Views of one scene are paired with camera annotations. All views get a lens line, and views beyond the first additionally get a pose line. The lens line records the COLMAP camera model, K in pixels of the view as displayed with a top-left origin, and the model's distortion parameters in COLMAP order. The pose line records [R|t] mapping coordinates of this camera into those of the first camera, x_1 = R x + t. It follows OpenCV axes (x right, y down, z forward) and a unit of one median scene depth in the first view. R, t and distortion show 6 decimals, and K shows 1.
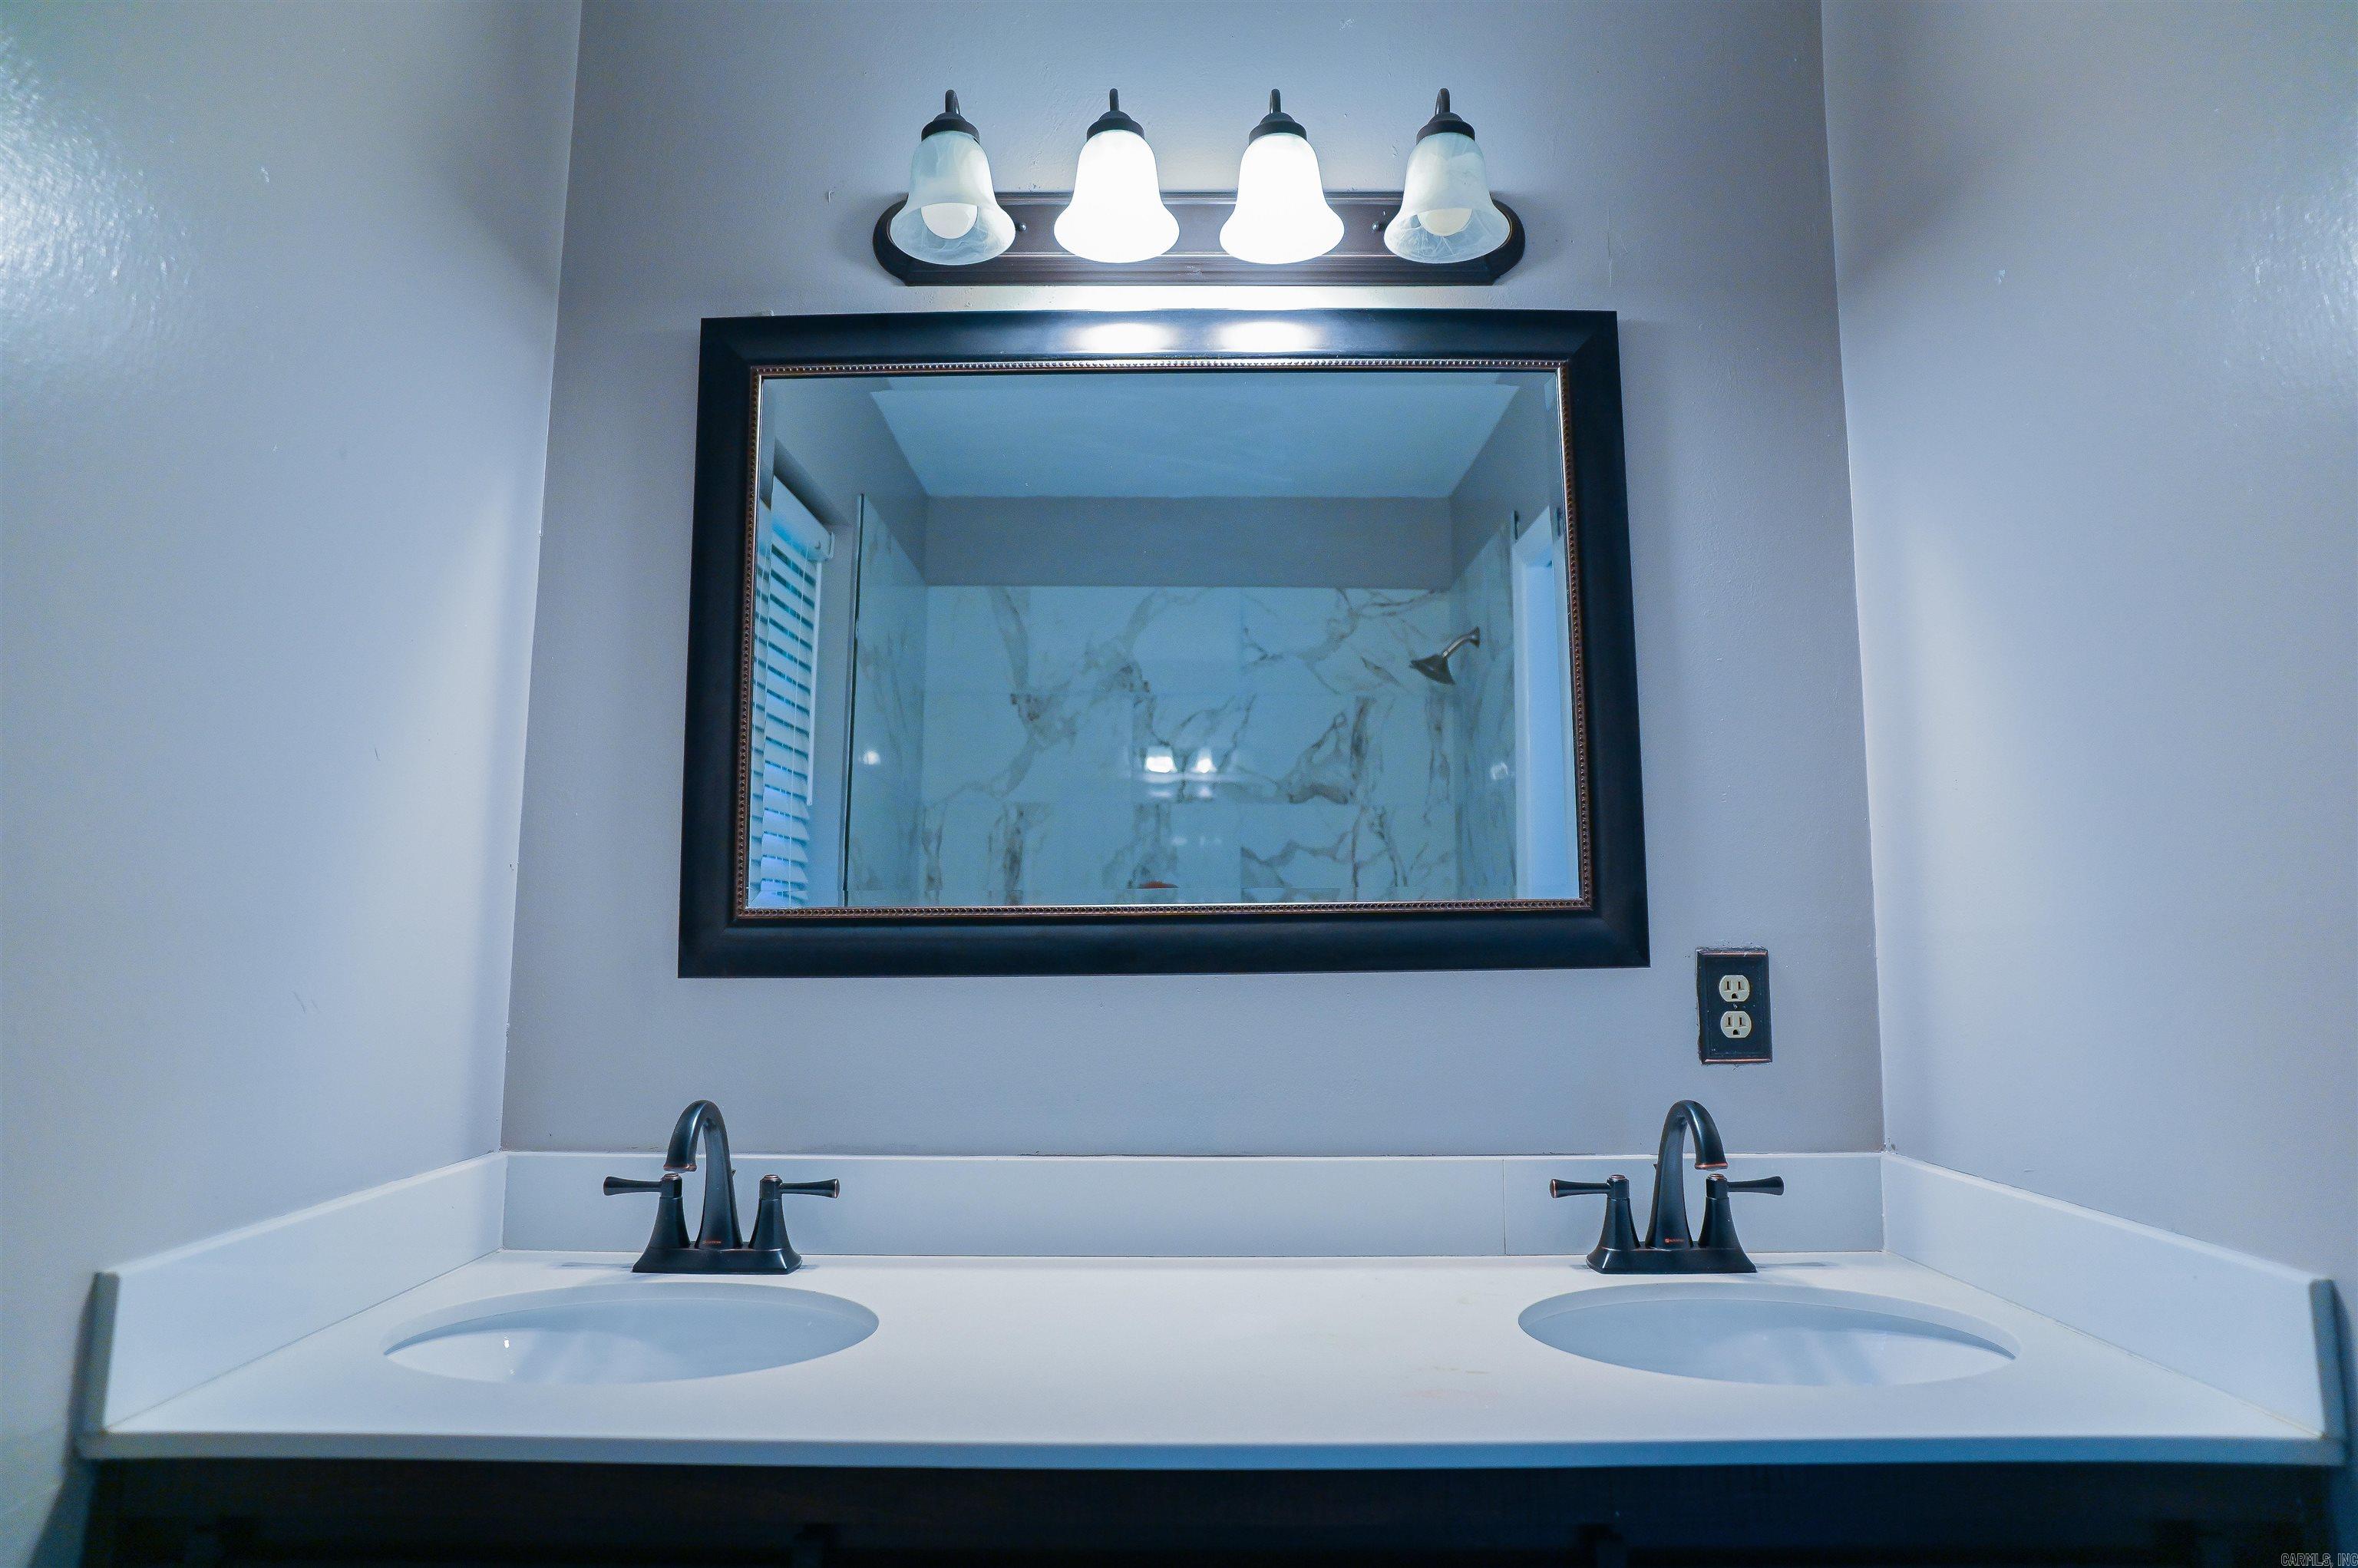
lens RADIAL K [[1410.9, 0, 1179.0], [0, 1410.9, 784.0], [0, 0, 1]] dist [-0.065685, 0.054177]
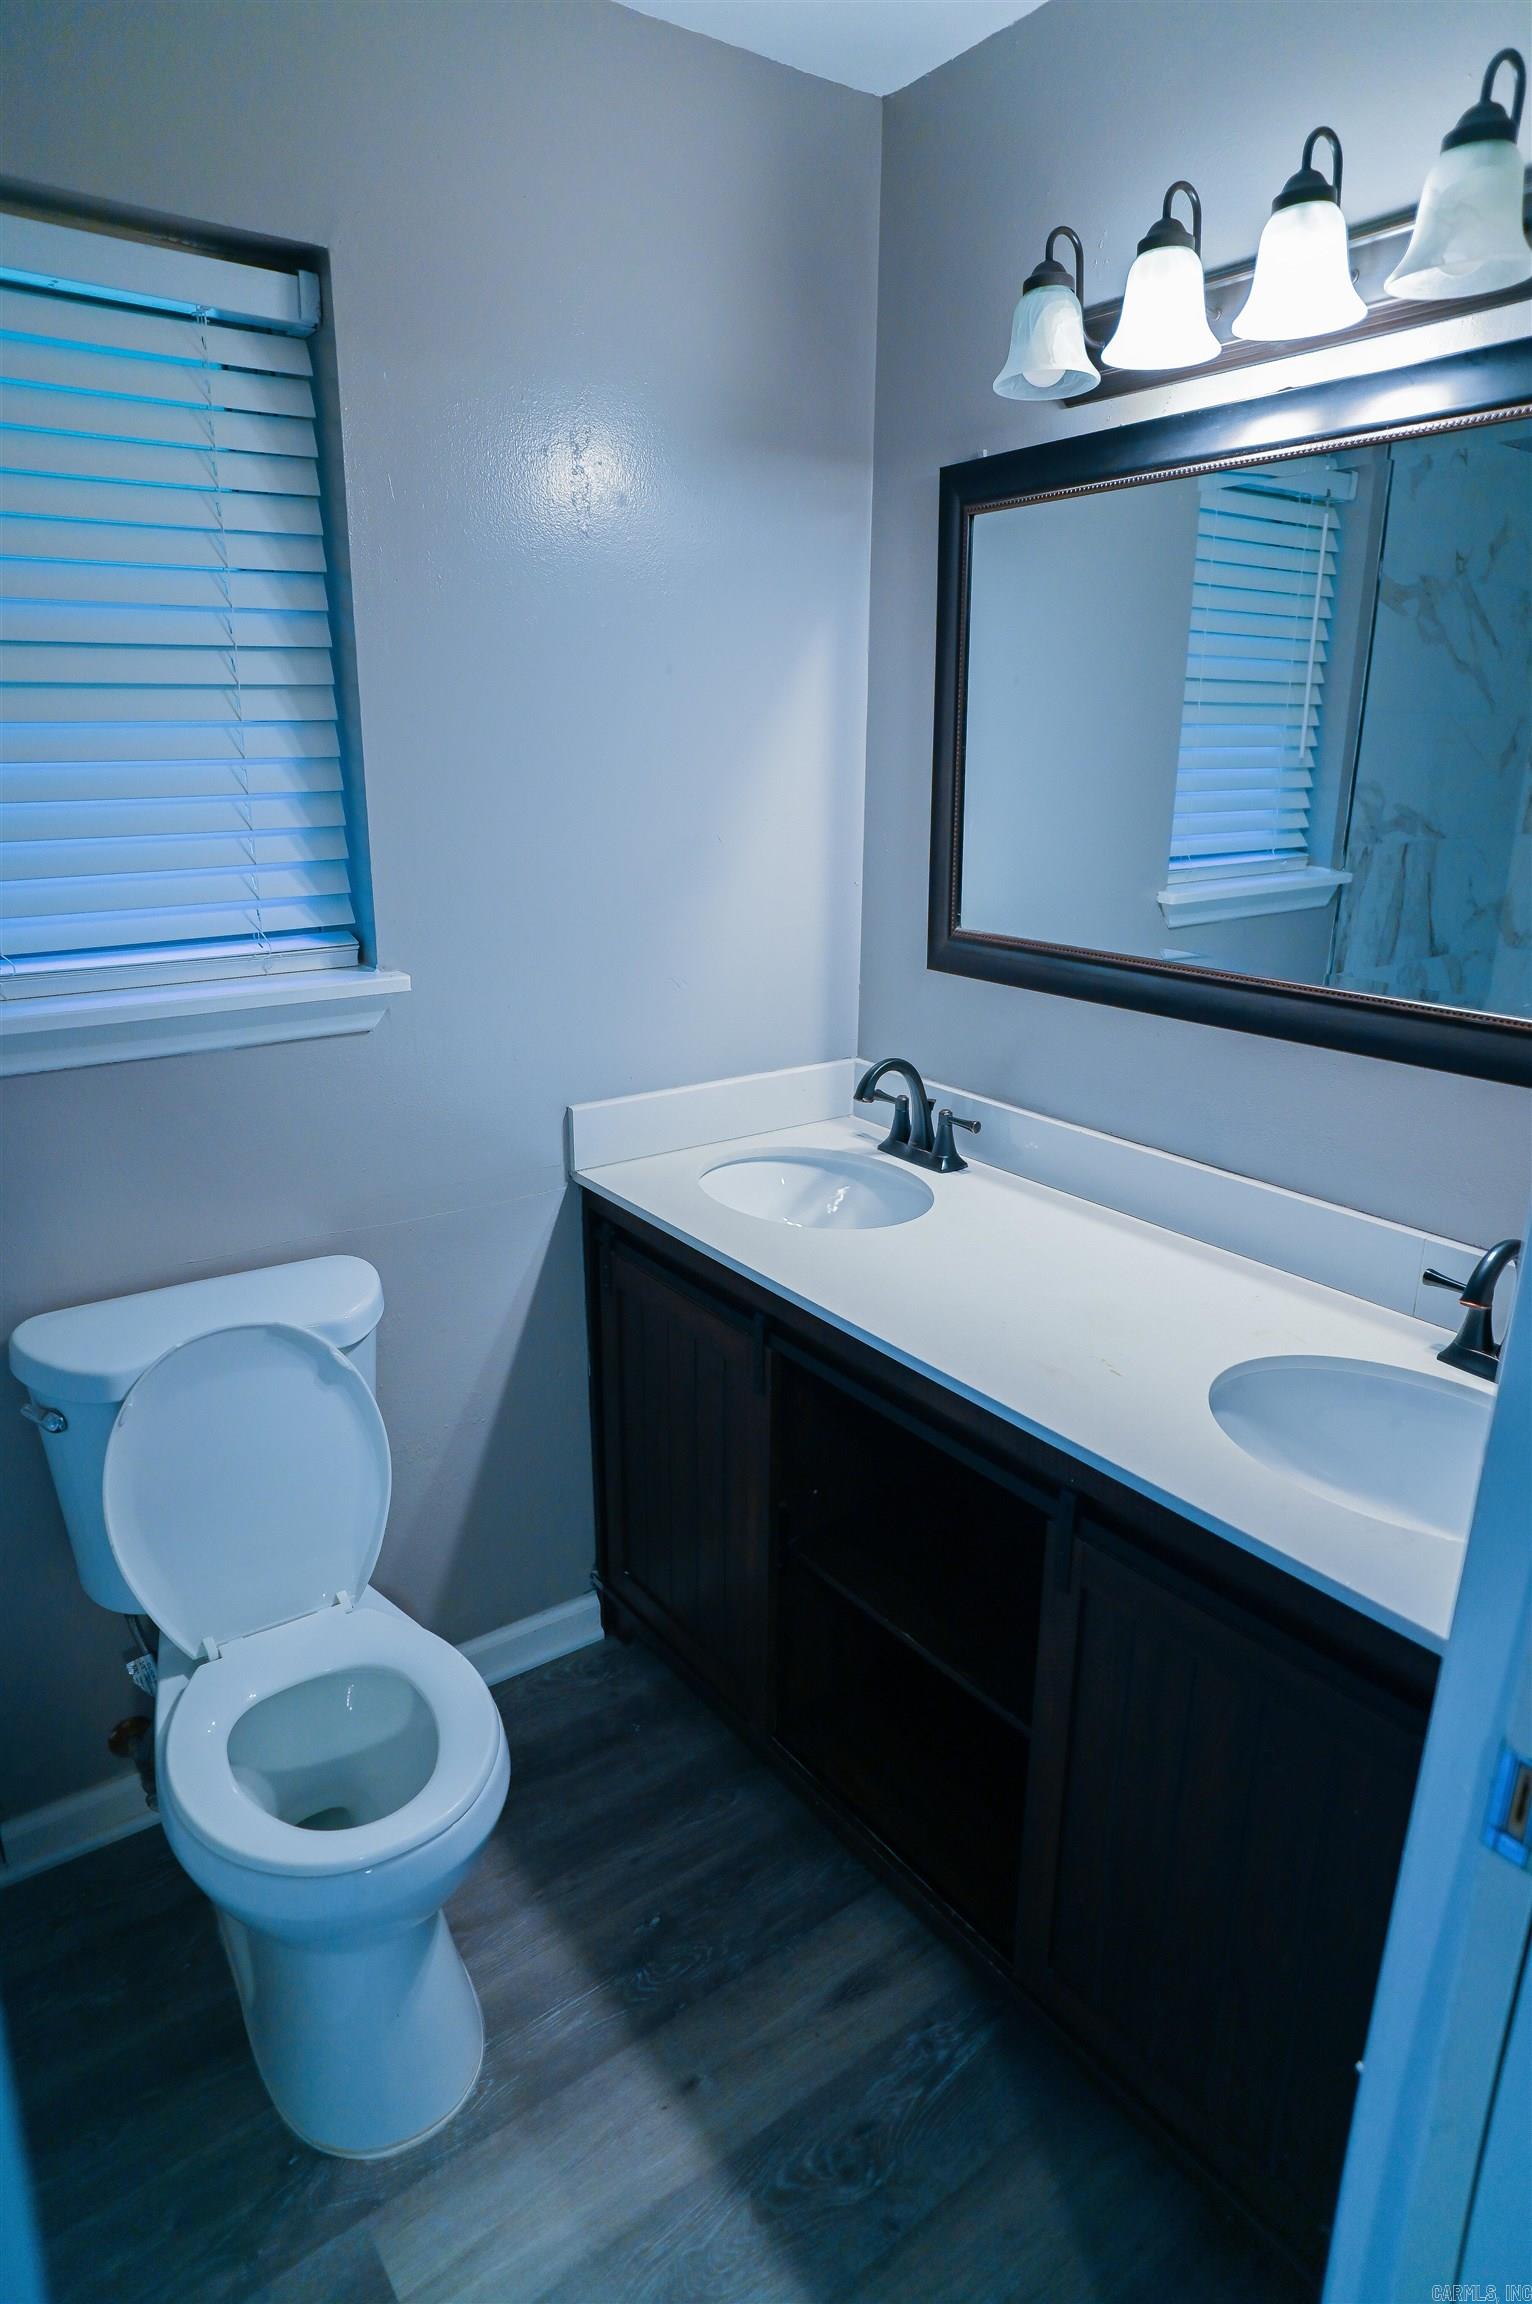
lens RADIAL K [[1378.7, 0, 766.0], [0, 1378.7, 1152.0], [0, 0, 1]] dist [-0.065685, 0.054177]
pose [[0.576354, 0.248064, -0.778640, 0.737967], [0.095412, 0.925871, 0.365594, -0.235762], [0.811611, -0.285003, 0.509961, 0.051122]]
